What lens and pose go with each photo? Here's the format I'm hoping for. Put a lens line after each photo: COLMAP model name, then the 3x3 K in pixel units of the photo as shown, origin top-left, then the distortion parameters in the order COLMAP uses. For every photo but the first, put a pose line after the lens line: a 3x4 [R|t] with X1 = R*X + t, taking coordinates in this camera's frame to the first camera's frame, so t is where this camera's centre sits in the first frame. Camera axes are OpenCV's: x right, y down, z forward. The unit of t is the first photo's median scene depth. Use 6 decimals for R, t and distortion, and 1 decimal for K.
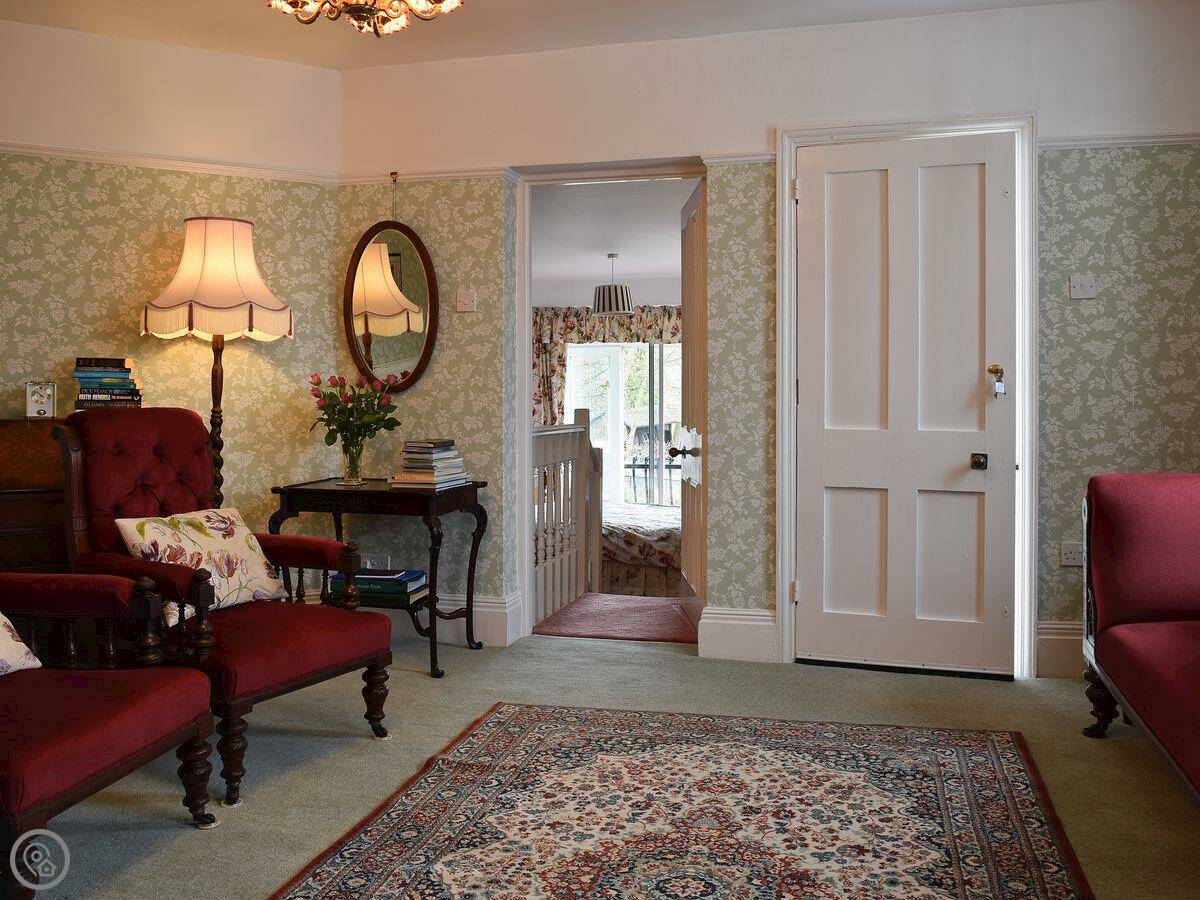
lens RADIAL K [[1069.2, 0, 600.0], [0, 1069.2, 450.0], [0, 0, 1]] dist [-0.095257, 0.007699]
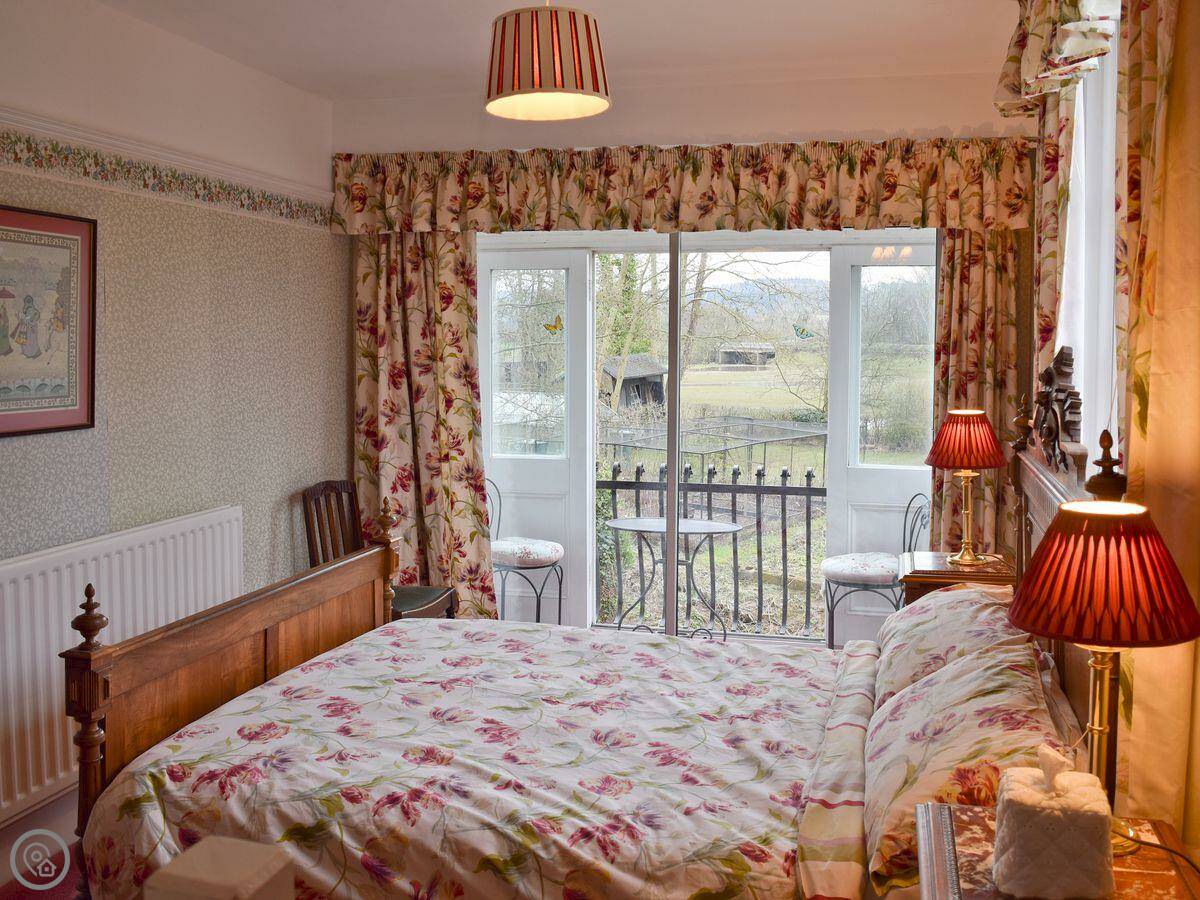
lens RADIAL K [[1069.2, 0, 600.0], [0, 1069.2, 450.0], [0, 0, 1]] dist [-0.095257, 0.007699]
pose [[0.999904, 0.007074, 0.011933, 0.020834], [-0.007697, 0.998563, 0.053043, -0.031987], [-0.011541, -0.053129, 0.998521, 0.546844]]
